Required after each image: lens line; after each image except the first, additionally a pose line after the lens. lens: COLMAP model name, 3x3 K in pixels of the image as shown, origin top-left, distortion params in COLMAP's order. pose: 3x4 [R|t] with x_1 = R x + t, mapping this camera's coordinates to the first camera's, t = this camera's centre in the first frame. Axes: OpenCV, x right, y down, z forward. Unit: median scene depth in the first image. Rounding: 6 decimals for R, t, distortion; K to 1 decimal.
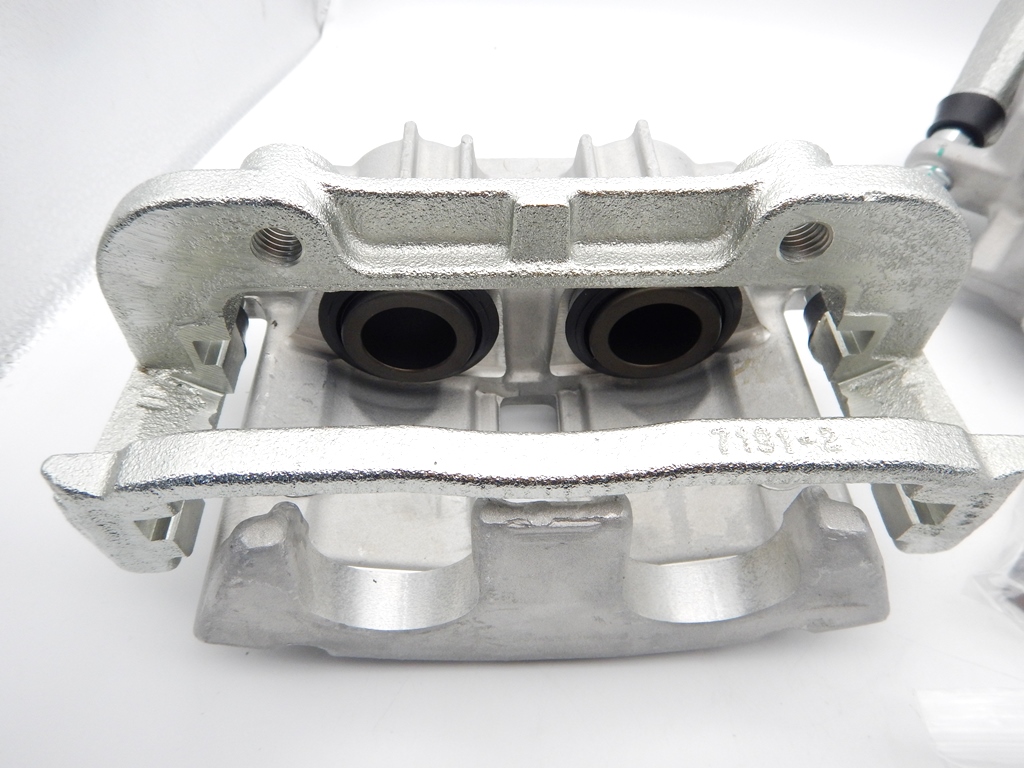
lens RADIAL K [[713.3, 0, 514.9], [0, 713.3, 385.5], [0, 0, 1]] dist [-0.011976, 0.009699]
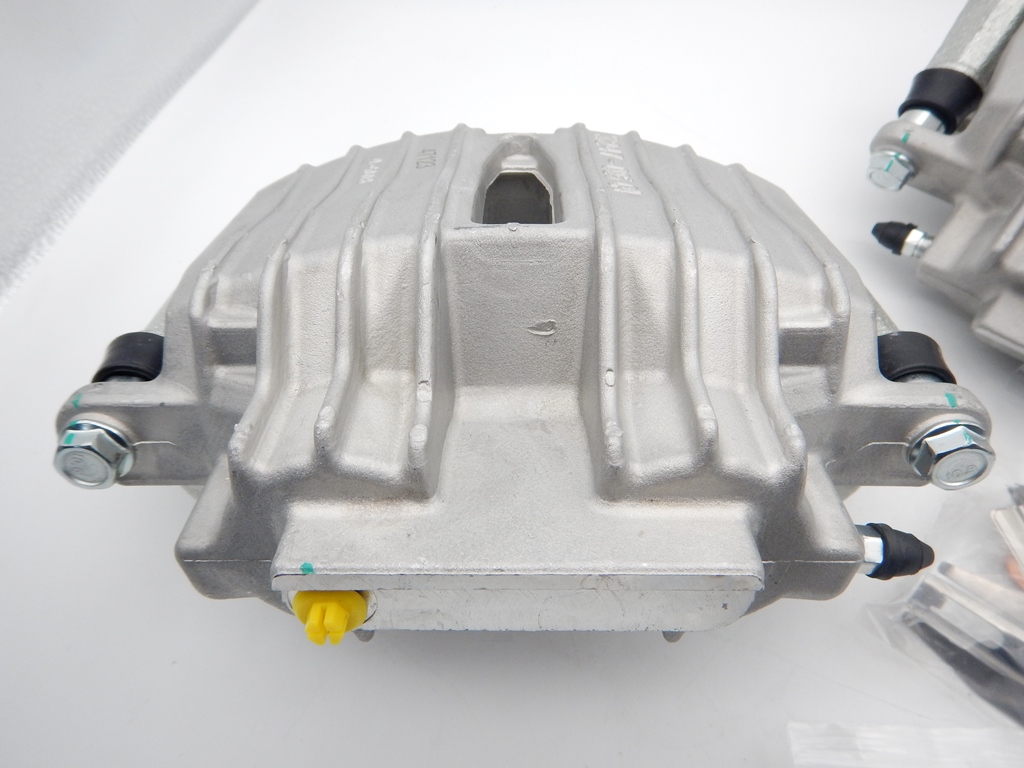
lens RADIAL K [[713.3, 0, 512.6], [0, 713.3, 379.3], [0, 0, 1]] dist [-0.011976, 0.009699]
pose [[0.999292, 0.014836, -0.034564, 0.114671], [-0.009837, 0.990026, 0.140544, -0.136509], [0.036305, -0.140104, 0.989471, 0.008246]]
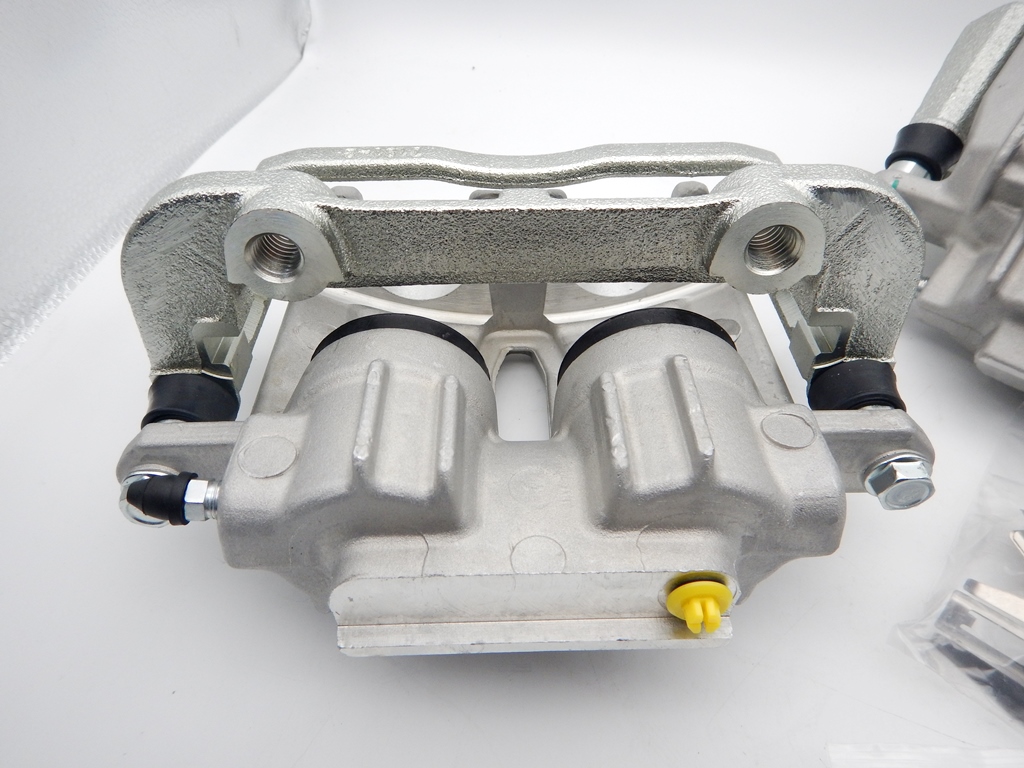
lens RADIAL K [[713.3, 0, 515.1], [0, 713.3, 384.2], [0, 0, 1]] dist [-0.011976, 0.009699]
pose [[0.999605, 0.005225, -0.027616, 0.095916], [-0.005187, 0.999985, 0.001469, -0.047741], [0.027623, -0.001325, 0.999618, -0.005626]]
